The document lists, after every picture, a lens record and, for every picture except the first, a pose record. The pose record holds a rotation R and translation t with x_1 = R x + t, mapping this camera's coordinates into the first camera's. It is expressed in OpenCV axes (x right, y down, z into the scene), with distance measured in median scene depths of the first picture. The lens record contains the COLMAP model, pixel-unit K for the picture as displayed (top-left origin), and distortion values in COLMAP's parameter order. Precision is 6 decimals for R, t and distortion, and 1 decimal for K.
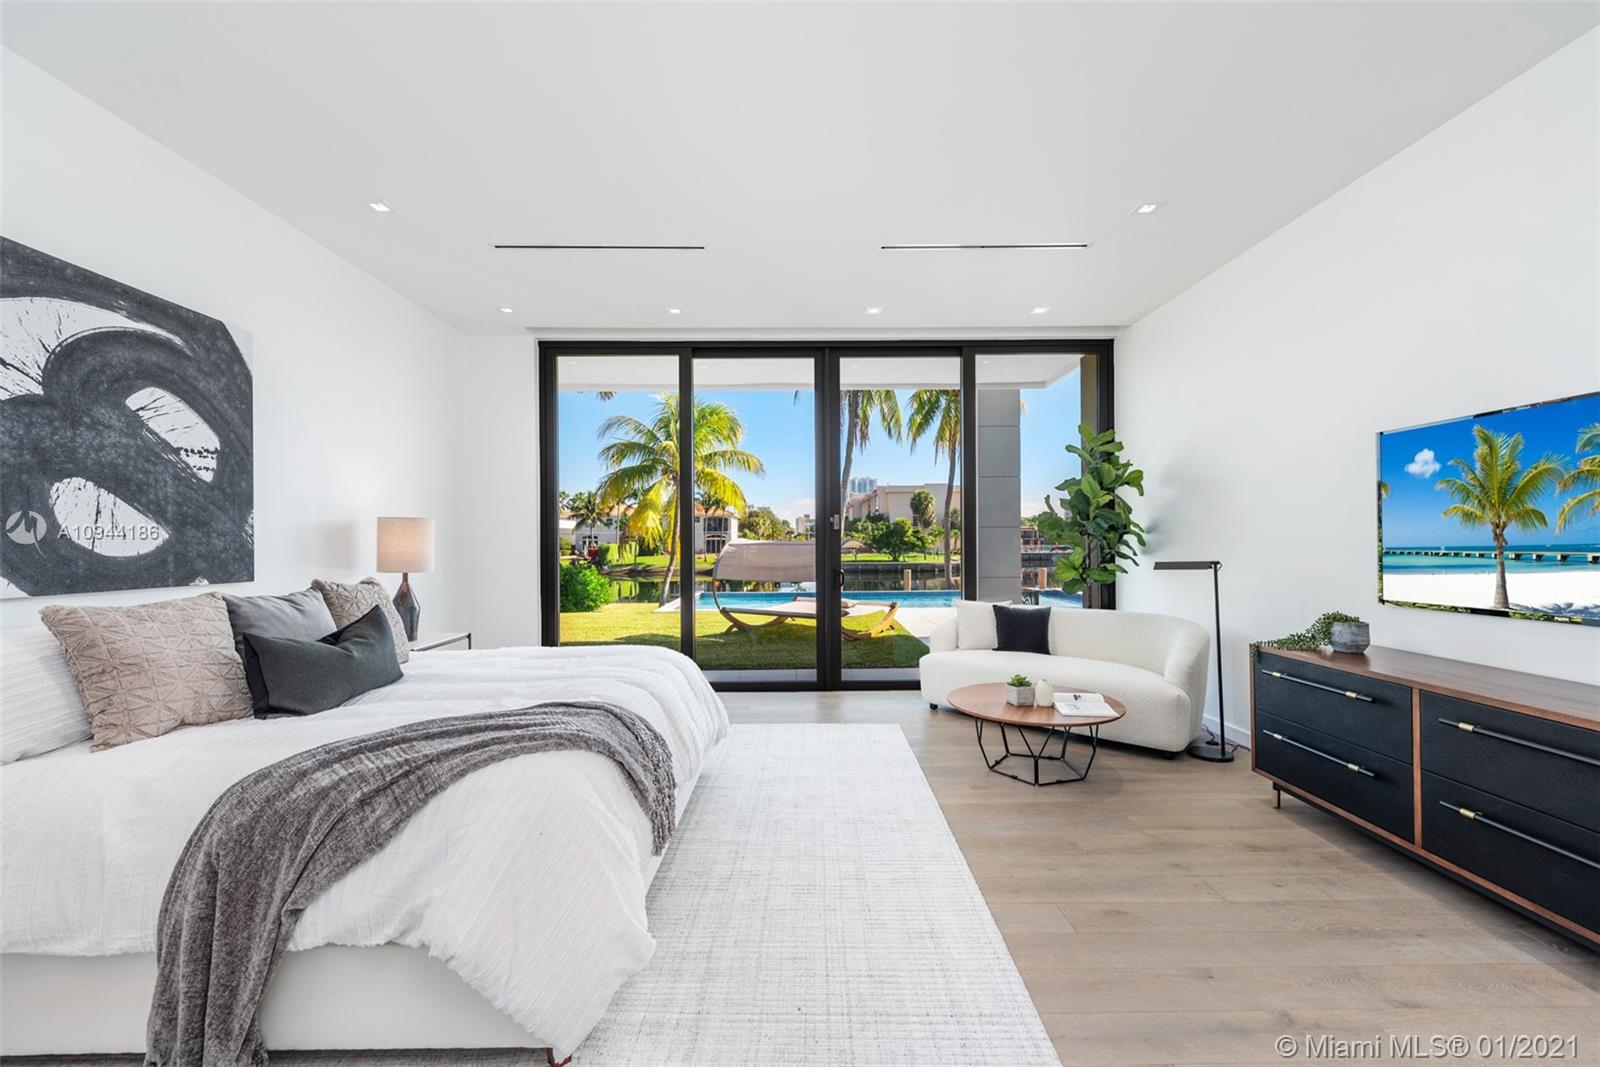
lens RADIAL K [[624.8, 0, 807.4], [0, 624.8, 535.5], [0, 0, 1]] dist [0.012684, -0.003325]
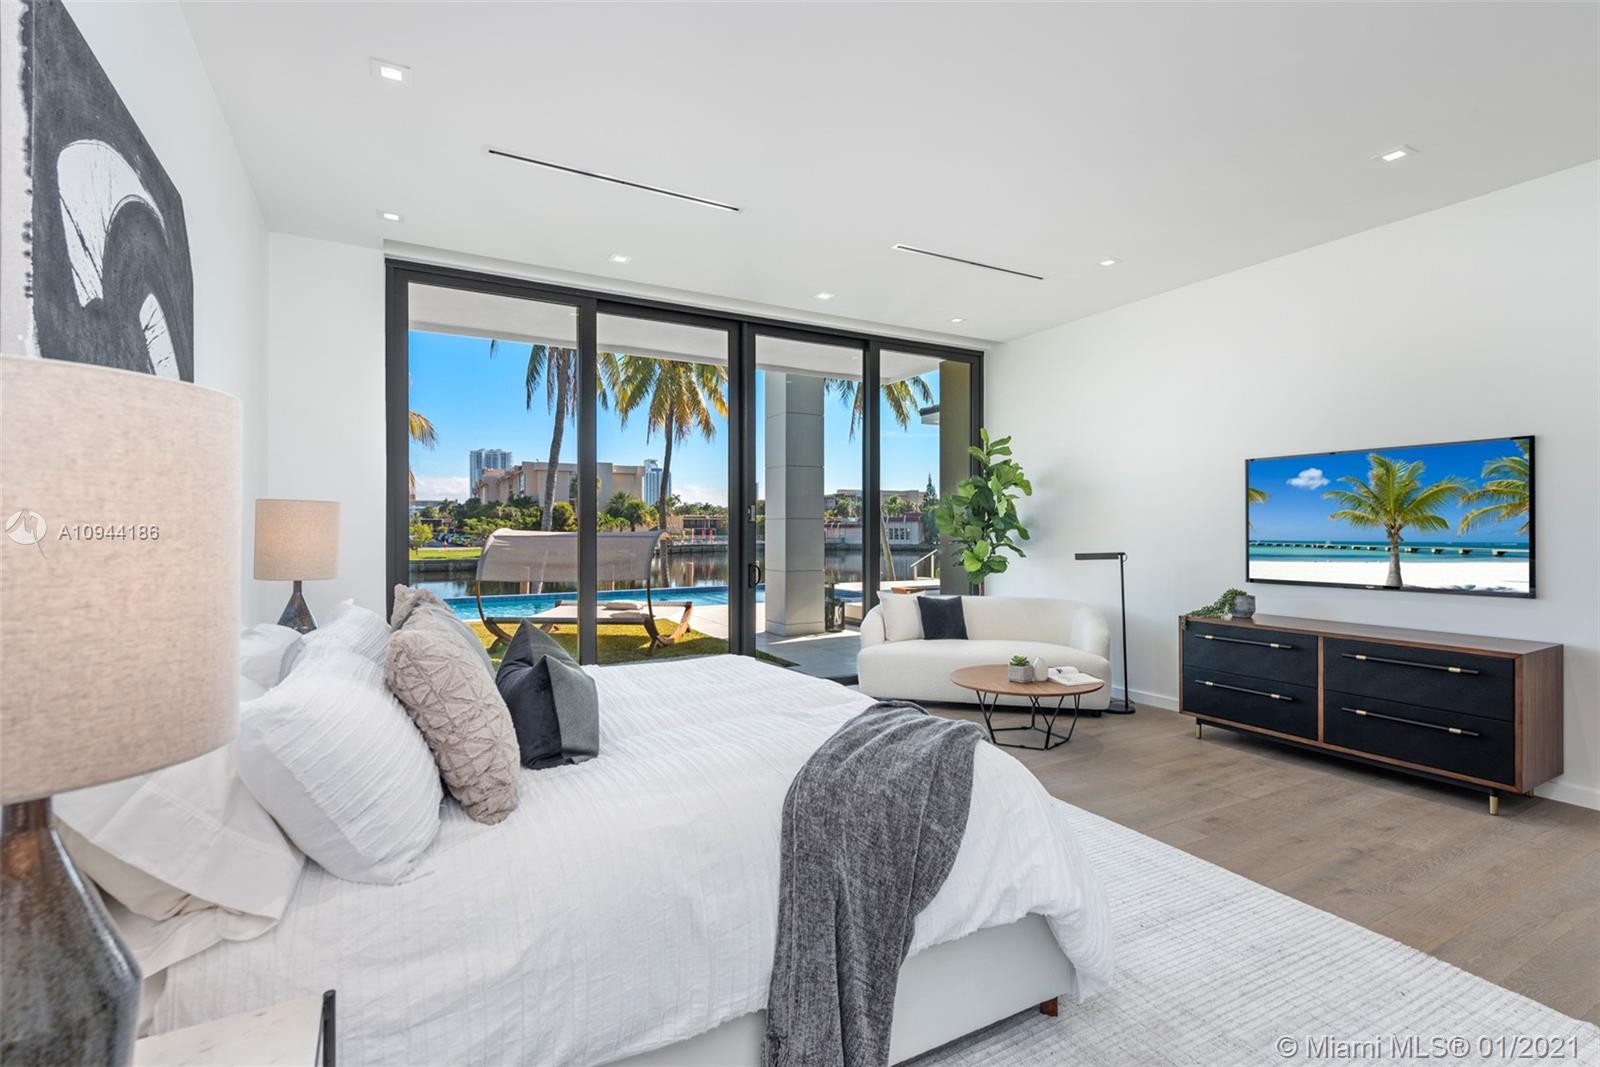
lens RADIAL K [[725.7, 0, 808.0], [0, 725.7, 529.1], [0, 0, 1]] dist [0.024516, 0.000129]
pose [[0.883166, 0.005431, 0.469030, -0.347570], [-0.008386, 0.999956, 0.004212, -0.003260], [-0.468986, -0.007653, 0.883172, 0.015130]]
